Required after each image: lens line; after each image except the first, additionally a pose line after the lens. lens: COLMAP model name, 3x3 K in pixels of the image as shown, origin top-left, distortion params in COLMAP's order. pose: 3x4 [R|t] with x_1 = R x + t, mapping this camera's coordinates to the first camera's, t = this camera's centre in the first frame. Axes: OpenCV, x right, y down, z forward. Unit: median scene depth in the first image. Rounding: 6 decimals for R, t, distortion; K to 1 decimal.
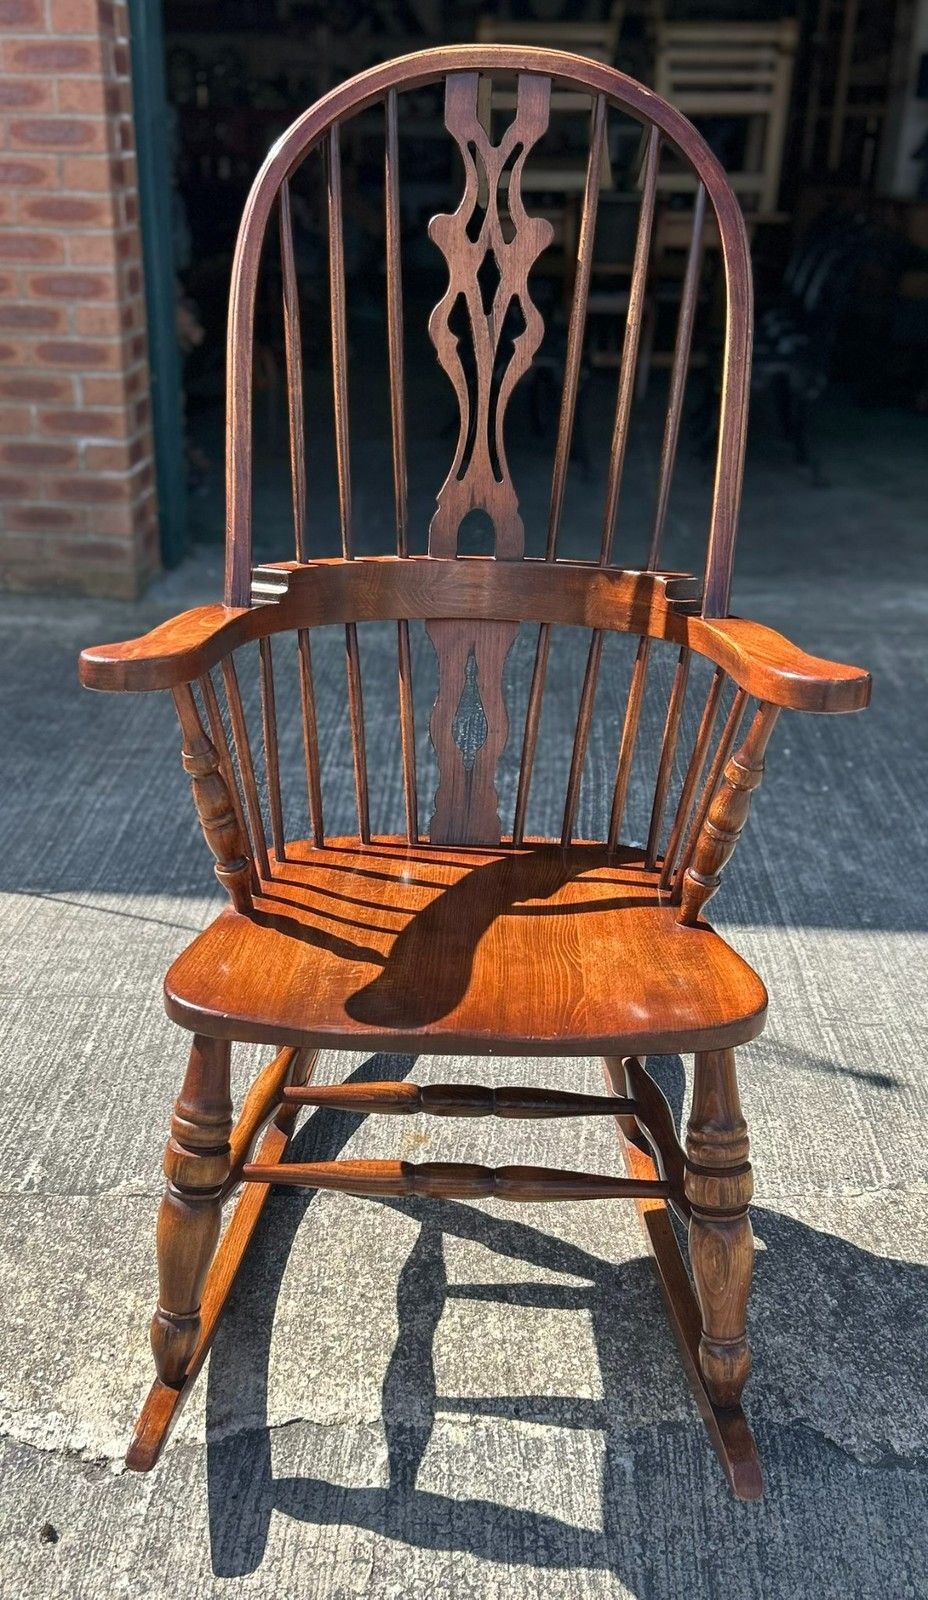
lens RADIAL K [[1641.7, 0, 399.9], [0, 1641.7, 905.5], [0, 0, 1]] dist [0.087630, -0.220239]
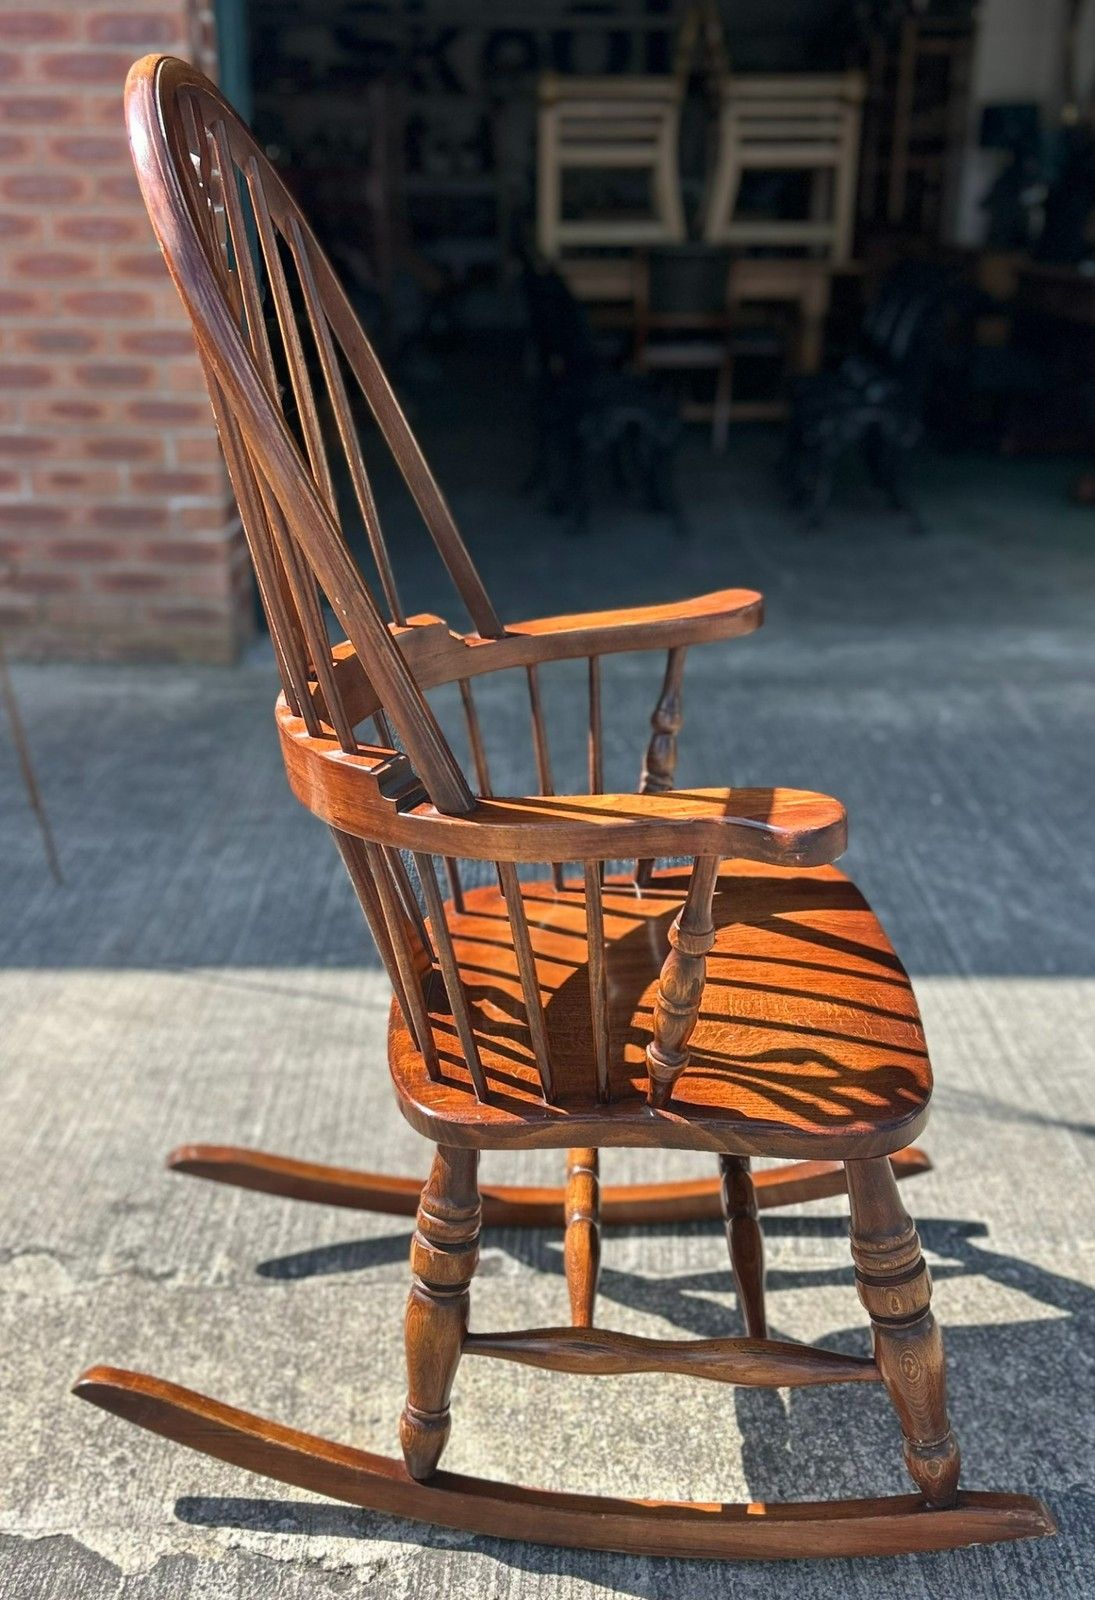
lens RADIAL K [[1745.9, 0, 529.1], [0, 1745.9, 871.6], [0, 0, 1]] dist [0.028248, -0.036292]
pose [[0.997956, -0.032922, 0.054766, -0.107786], [0.036536, 0.997128, -0.066347, 0.014412], [-0.052425, 0.068212, 0.996293, -0.006512]]
